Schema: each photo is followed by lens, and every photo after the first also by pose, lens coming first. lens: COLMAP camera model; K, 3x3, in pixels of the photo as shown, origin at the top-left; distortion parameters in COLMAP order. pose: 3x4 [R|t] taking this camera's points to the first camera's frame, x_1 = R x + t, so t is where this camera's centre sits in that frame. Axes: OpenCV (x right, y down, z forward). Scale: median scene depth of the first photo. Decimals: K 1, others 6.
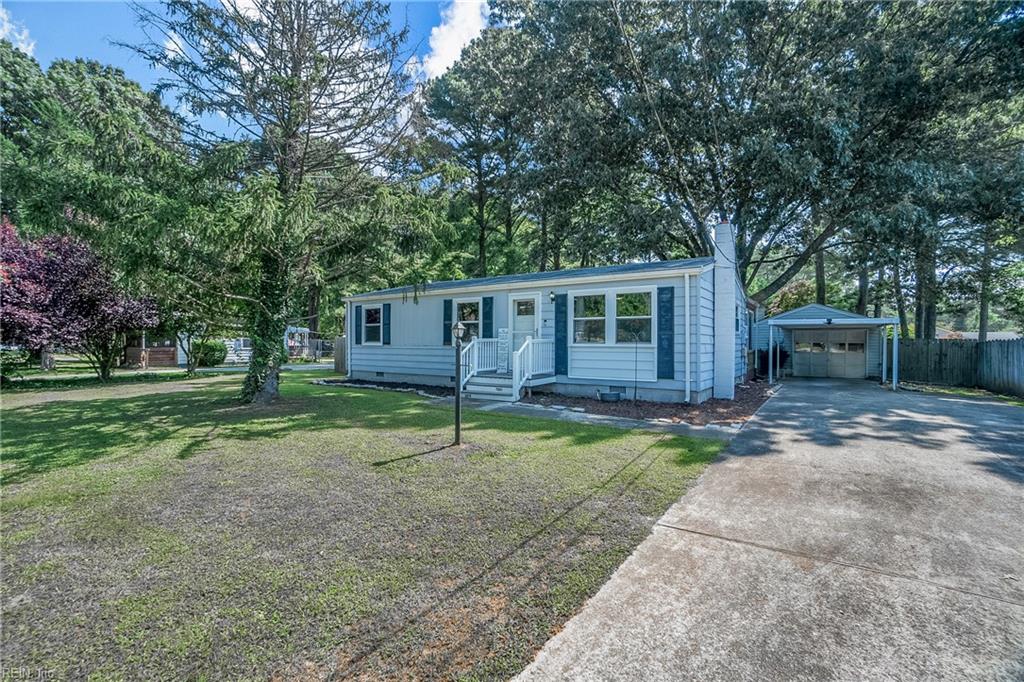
lens RADIAL K [[444.9, 0, 514.5], [0, 444.9, 340.6], [0, 0, 1]] dist [-0.001846, -0.000148]
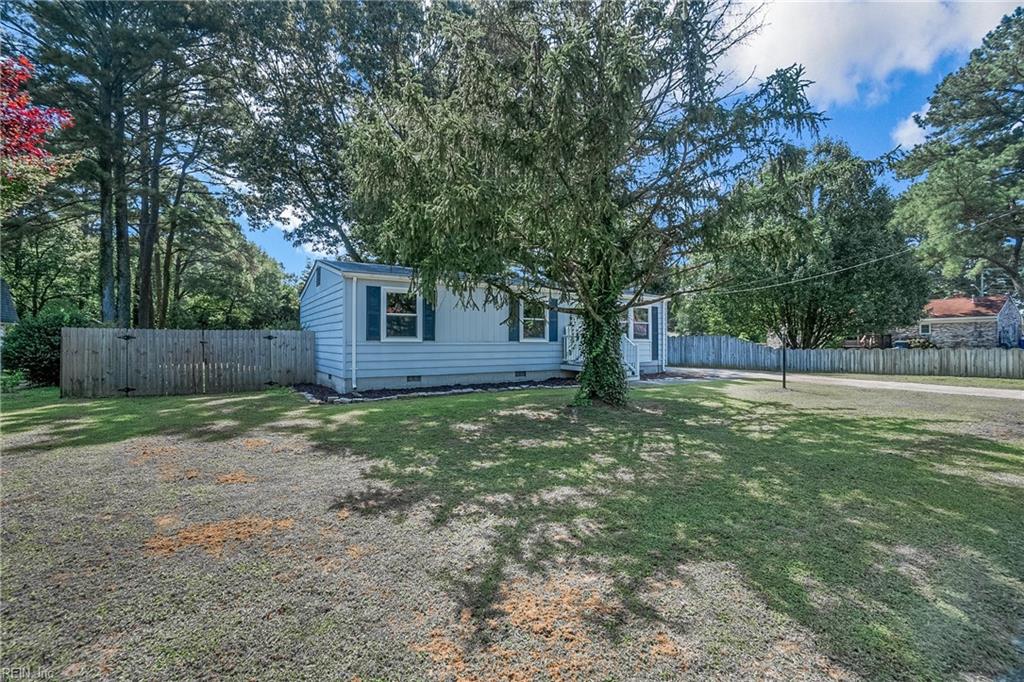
lens RADIAL K [[444.9, 0, 514.4], [0, 444.9, 342.4], [0, 0, 1]] dist [-0.001846, -0.000148]
pose [[0.394585, -0.005527, 0.918843, -1.272694], [-0.005846, 0.999947, 0.008525, 0.005477], [-0.918841, -0.008736, 0.394532, 0.706338]]
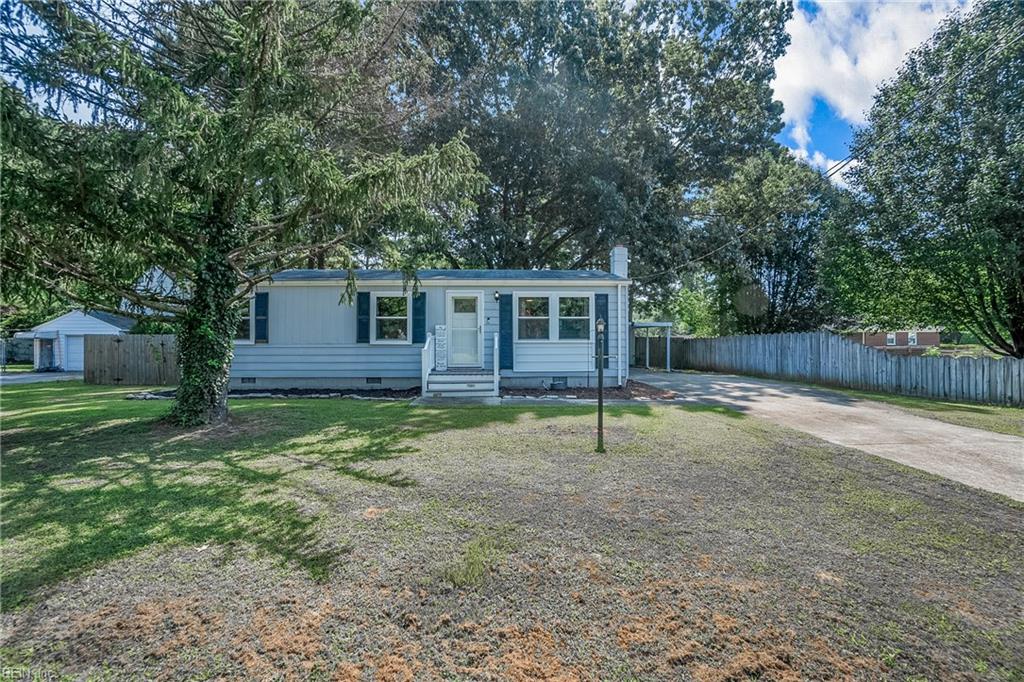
lens RADIAL K [[419.2, 0, 514.4], [0, 419.2, 340.2], [0, 0, 1]] dist [-0.002097, -0.000048]
pose [[0.821424, -0.000805, 0.570318, -0.450917], [0.001110, 0.999999, -0.000187, 0.006505], [-0.570317, 0.000787, 0.821424, 0.157087]]
